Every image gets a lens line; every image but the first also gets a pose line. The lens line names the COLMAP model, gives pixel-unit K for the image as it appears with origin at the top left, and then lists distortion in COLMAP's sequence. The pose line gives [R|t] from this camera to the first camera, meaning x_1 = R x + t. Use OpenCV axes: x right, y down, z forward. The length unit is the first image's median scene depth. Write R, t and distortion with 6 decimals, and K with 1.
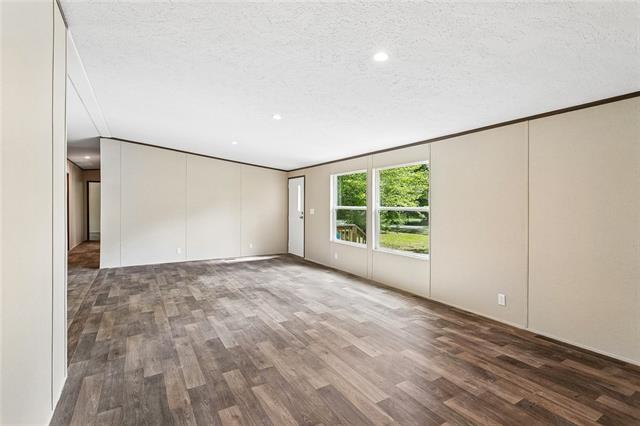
lens RADIAL K [[307.7, 0, 315.8], [0, 307.7, 208.4], [0, 0, 1]] dist [0.014663, -0.002205]
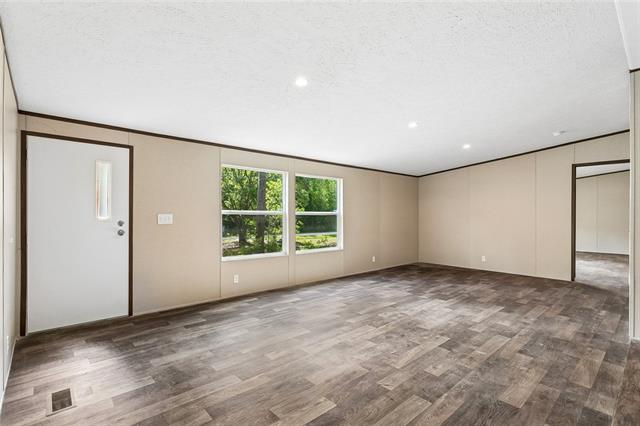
lens RADIAL K [[307.7, 0, 316.9], [0, 307.7, 215.2], [0, 0, 1]] dist [0.014663, -0.002205]
pose [[-0.208025, -0.001943, 0.978121, -1.207370], [0.005646, 0.999979, 0.003187, 0.006002], [-0.978107, 0.006185, -0.208010, 1.705947]]
